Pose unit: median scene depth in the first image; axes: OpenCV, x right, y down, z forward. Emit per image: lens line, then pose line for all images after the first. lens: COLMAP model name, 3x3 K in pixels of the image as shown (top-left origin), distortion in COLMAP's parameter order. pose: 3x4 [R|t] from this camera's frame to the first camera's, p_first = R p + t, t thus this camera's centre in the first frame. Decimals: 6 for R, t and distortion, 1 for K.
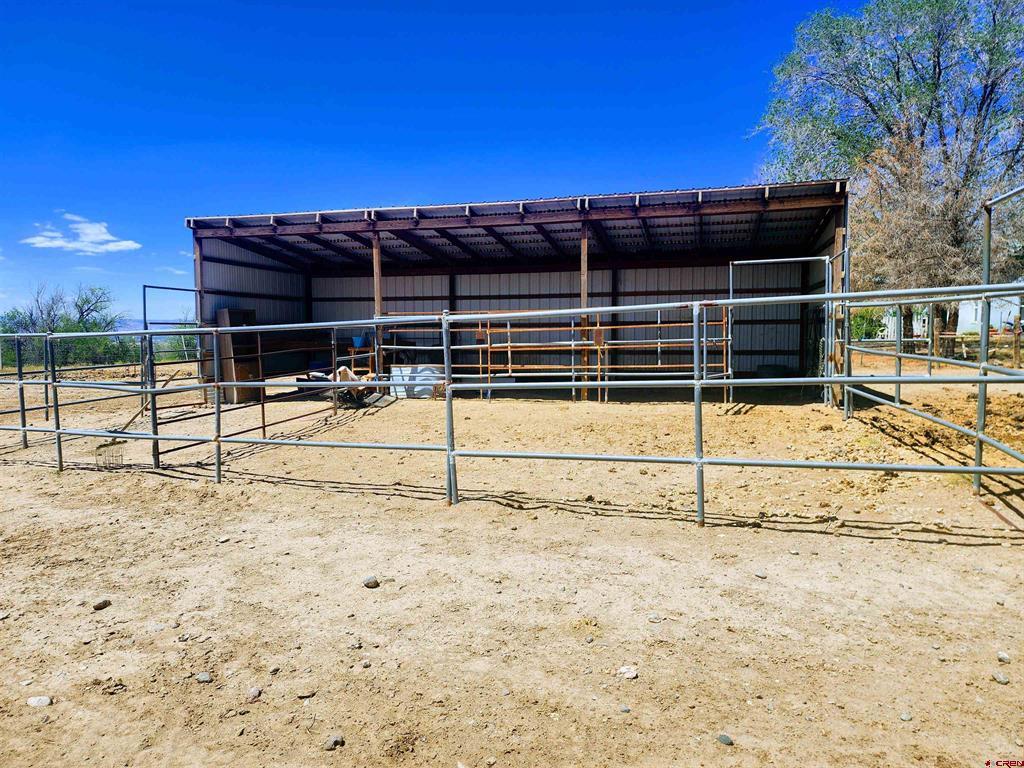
lens RADIAL K [[688.6, 0, 506.1], [0, 688.6, 377.7], [0, 0, 1]] dist [0.090847, -0.079210]
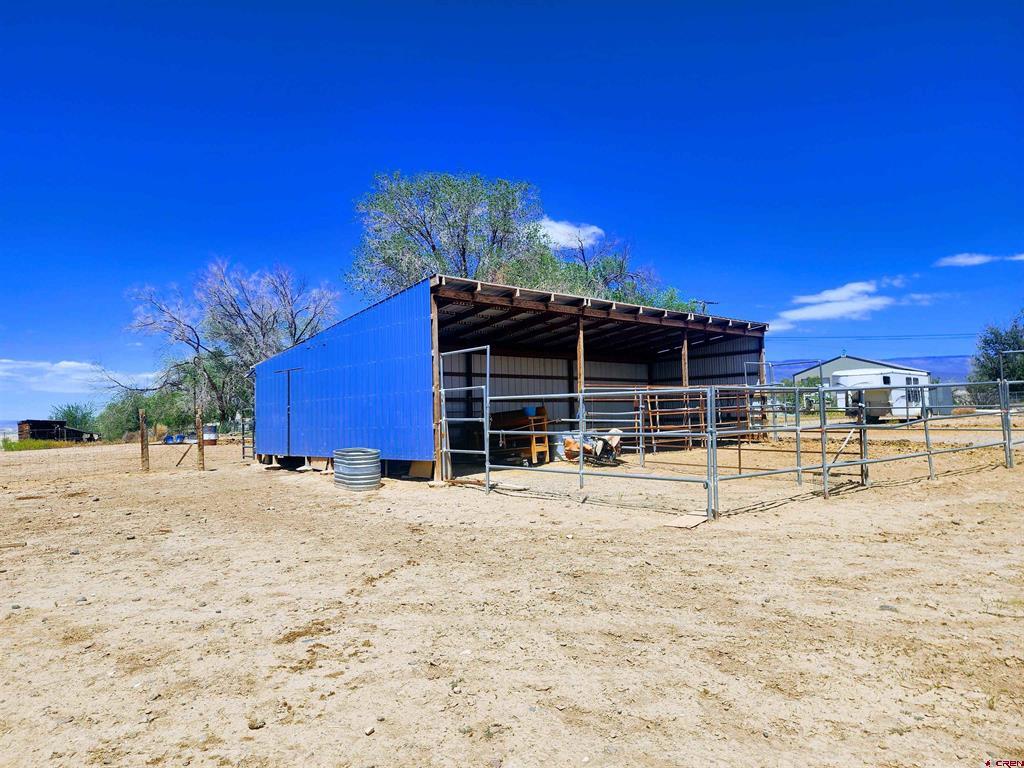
lens RADIAL K [[688.6, 0, 506.1], [0, 688.6, 377.7], [0, 0, 1]] dist [0.090847, -0.079210]
pose [[0.535633, 0.038068, 0.843592, -0.685554], [0.076555, 0.992681, -0.093405, -0.006195], [-0.840974, 0.114612, 0.528798, 0.296220]]
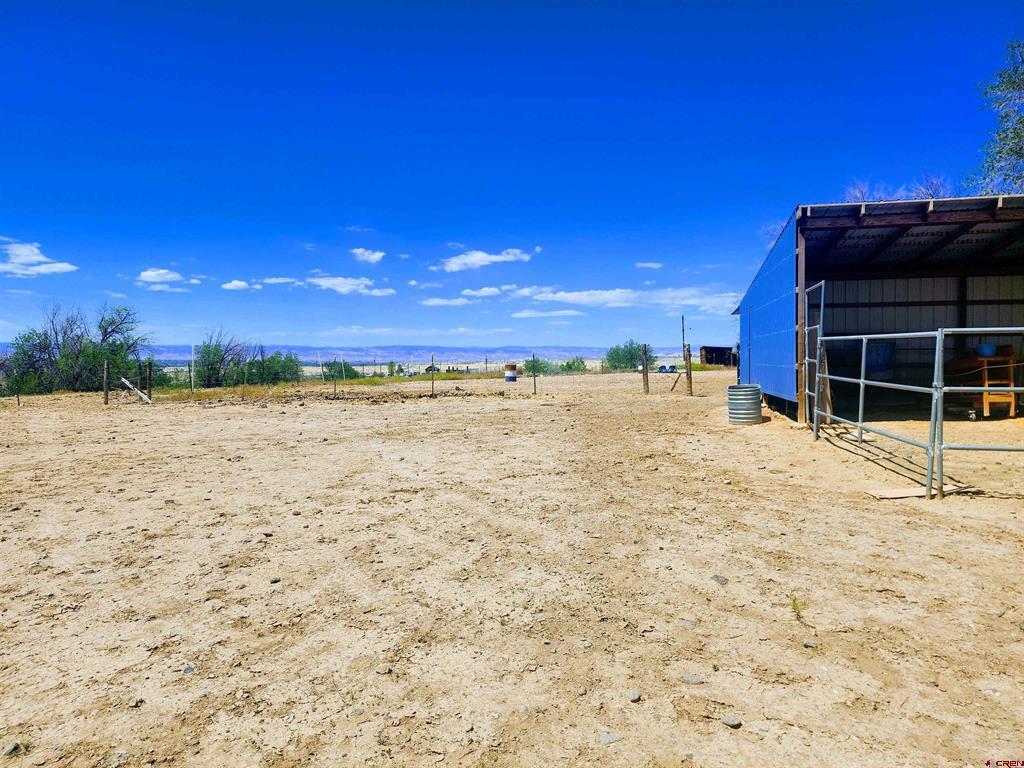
lens RADIAL K [[688.6, 0, 506.1], [0, 688.6, 377.7], [0, 0, 1]] dist [0.090847, -0.079210]
pose [[0.997501, -0.008479, 0.070149, -0.509345], [0.010709, 0.999447, -0.031474, -0.000197], [-0.069843, 0.032147, 0.997040, 0.115820]]
